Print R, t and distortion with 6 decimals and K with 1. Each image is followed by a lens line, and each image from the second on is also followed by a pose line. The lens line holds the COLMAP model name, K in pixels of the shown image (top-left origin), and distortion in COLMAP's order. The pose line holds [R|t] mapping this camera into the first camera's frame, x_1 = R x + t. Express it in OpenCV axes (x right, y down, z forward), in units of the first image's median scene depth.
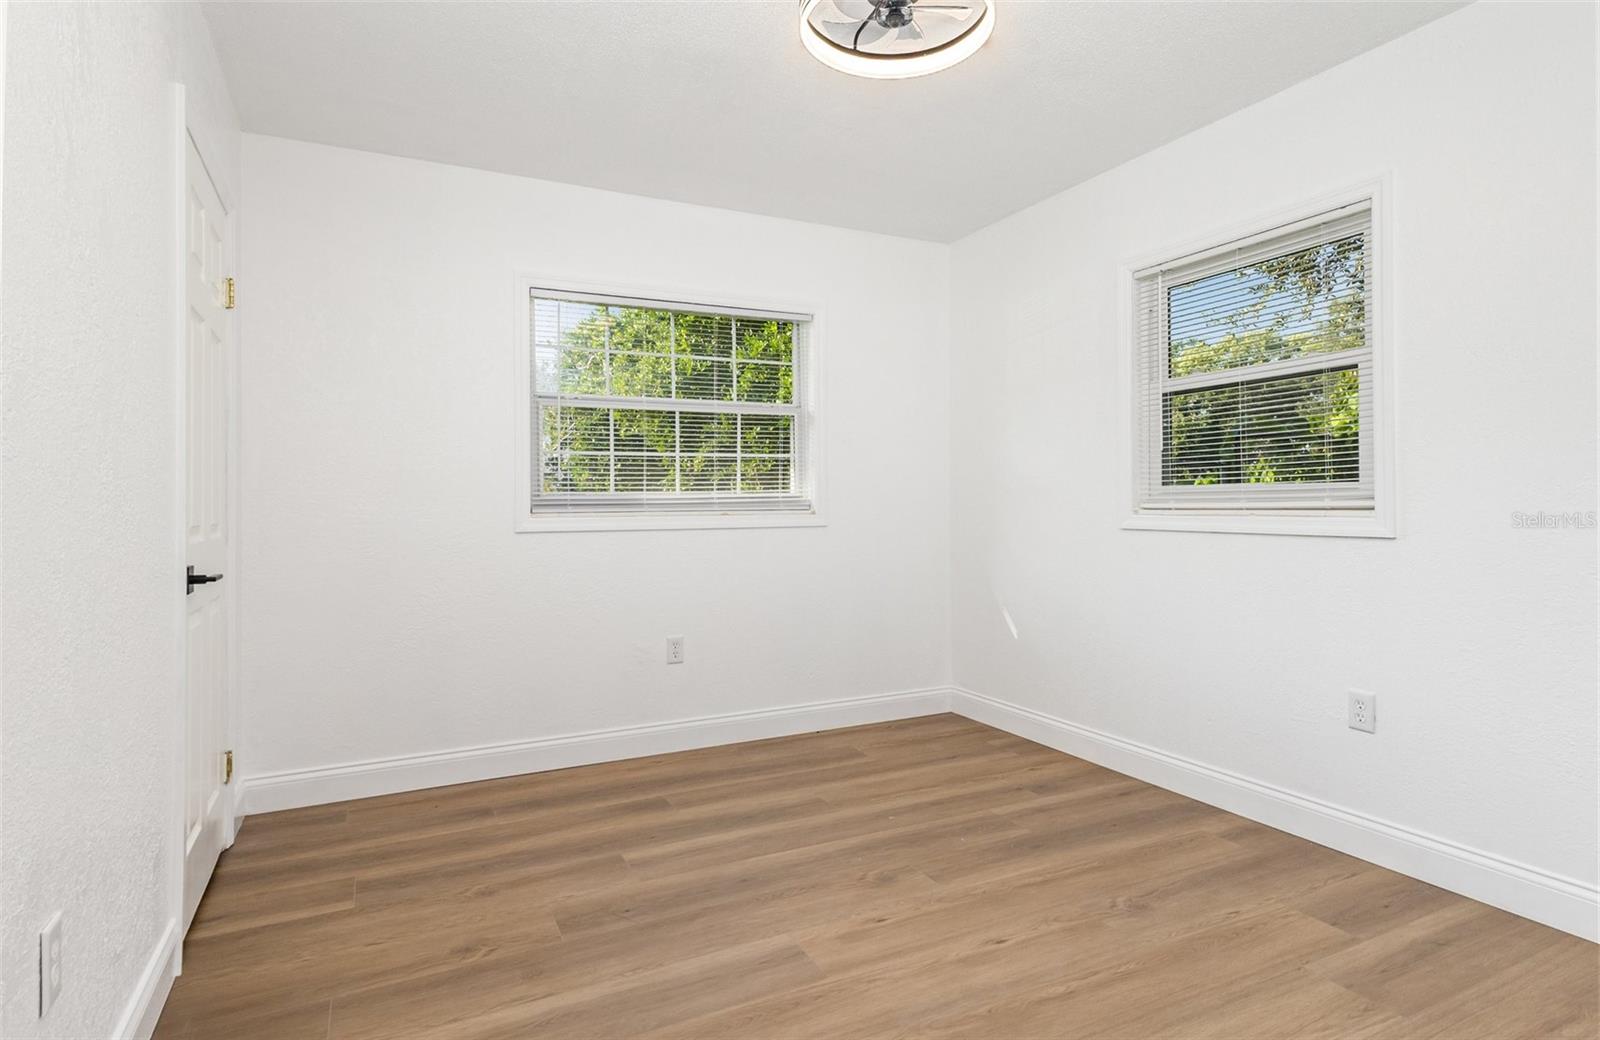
lens RADIAL K [[873.2, 0, 769.9], [0, 873.2, 497.6], [0, 0, 1]] dist [-0.002001, 0.000060]
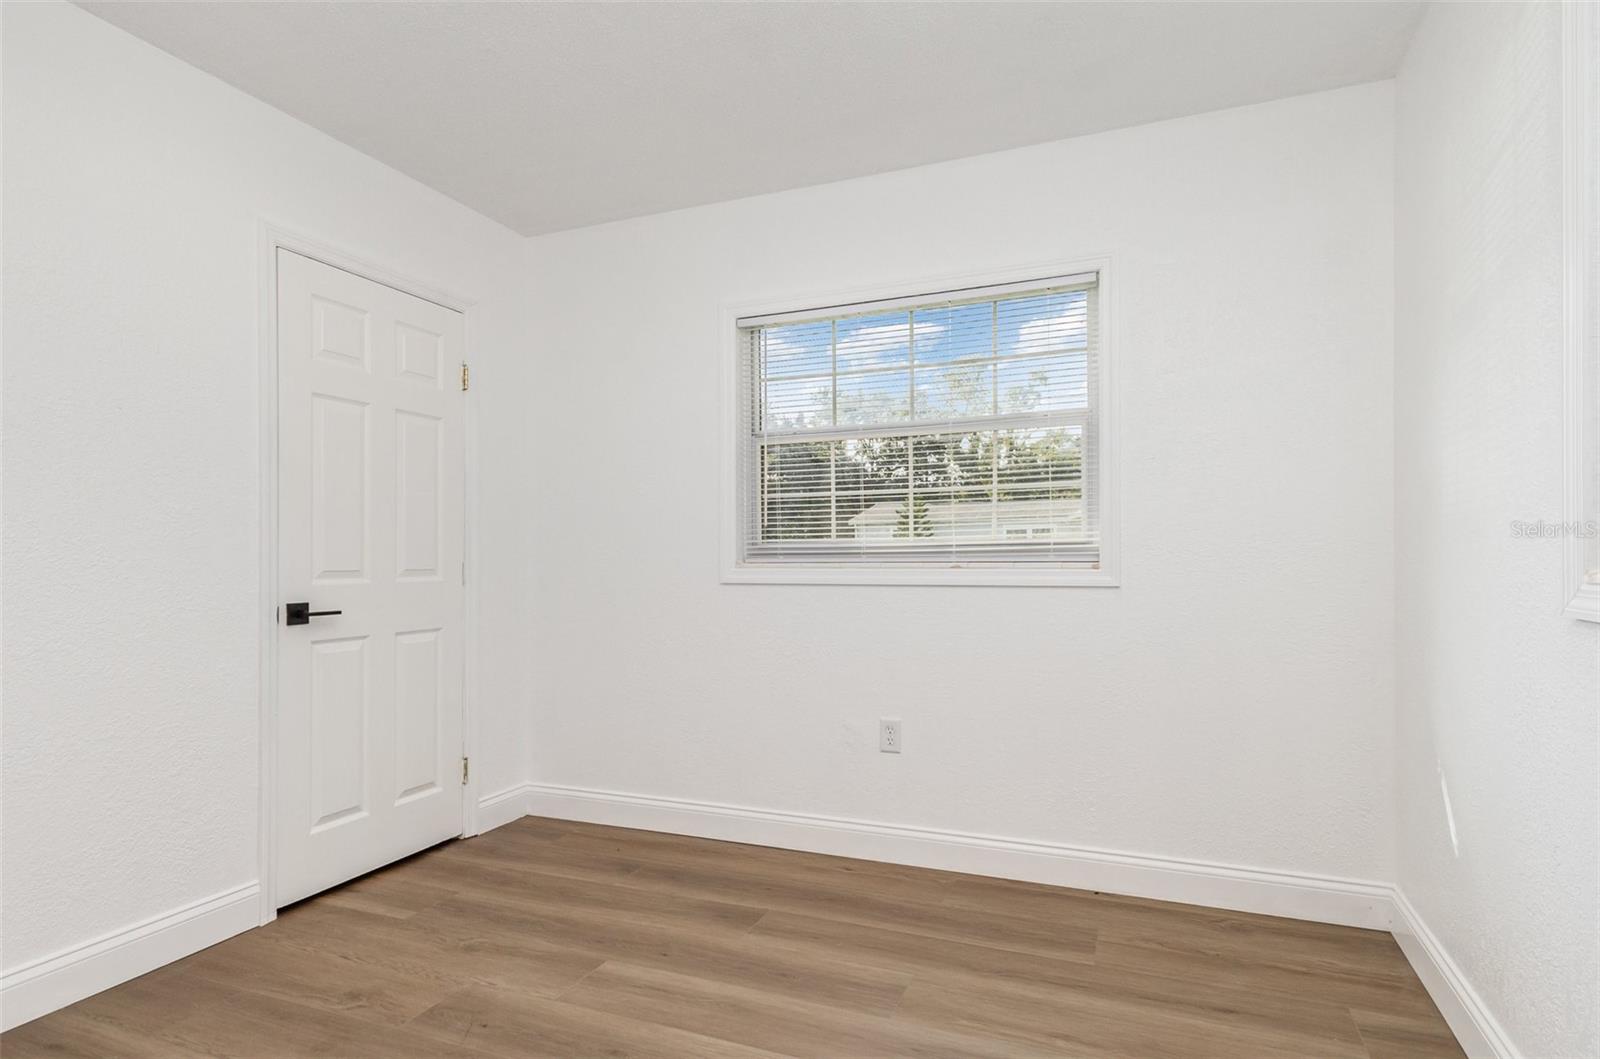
lens RADIAL K [[854.9, 0, 795.8], [0, 854.9, 558.9], [0, 0, 1]] dist [0.006305, -0.000306]
pose [[0.662859, 0.011106, -0.748662, 0.499330], [0.004521, 0.999812, 0.018835, -0.003254], [0.748730, -0.015869, 0.662685, 0.499914]]
